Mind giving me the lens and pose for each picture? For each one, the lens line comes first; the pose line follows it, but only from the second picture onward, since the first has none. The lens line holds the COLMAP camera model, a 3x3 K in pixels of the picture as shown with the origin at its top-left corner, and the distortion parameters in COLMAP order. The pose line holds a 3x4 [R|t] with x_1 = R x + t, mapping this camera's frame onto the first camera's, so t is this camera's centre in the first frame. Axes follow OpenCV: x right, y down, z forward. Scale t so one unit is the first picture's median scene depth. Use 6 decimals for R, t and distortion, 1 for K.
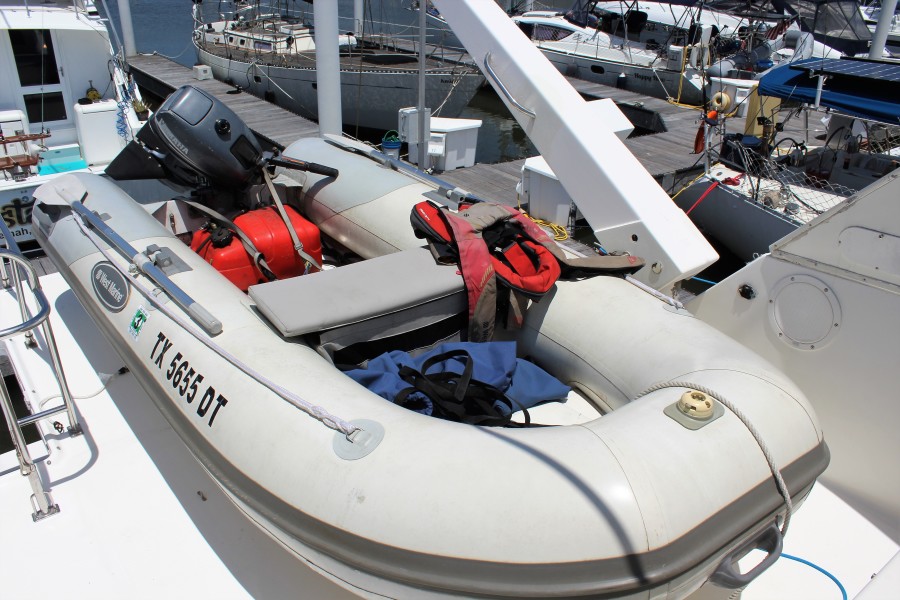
lens RADIAL K [[735.9, 0, 450.0], [0, 735.9, 300.0], [0, 0, 1]] dist [-0.173735, 0.132200]
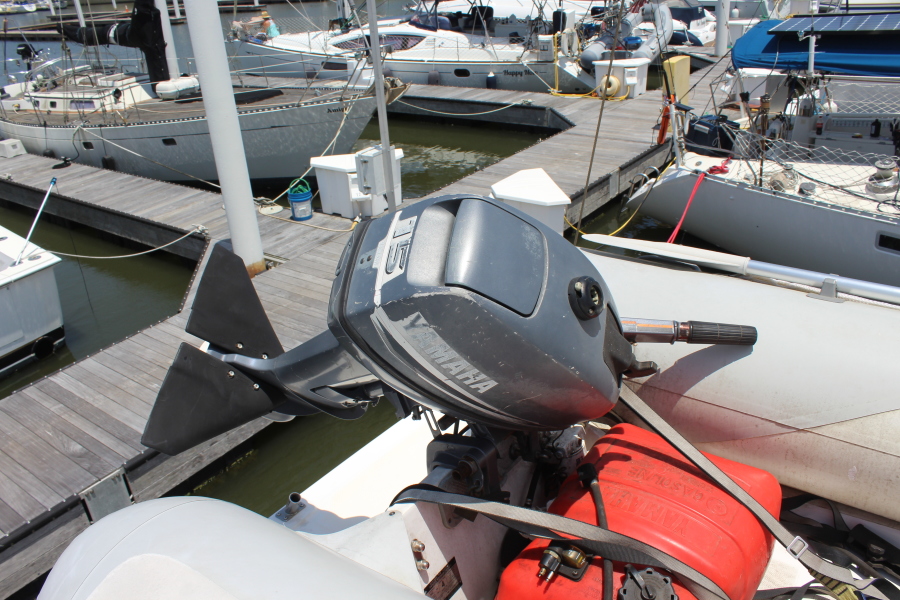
lens RADIAL K [[710.1, 0, 447.2], [0, 710.1, 311.3], [0, 0, 1]] dist [-0.155448, 0.107127]
pose [[0.949877, -0.216296, 0.225720, -0.096486], [0.215666, 0.976073, 0.027754, -0.054797], [-0.226323, 0.022317, 0.973797, 0.148088]]
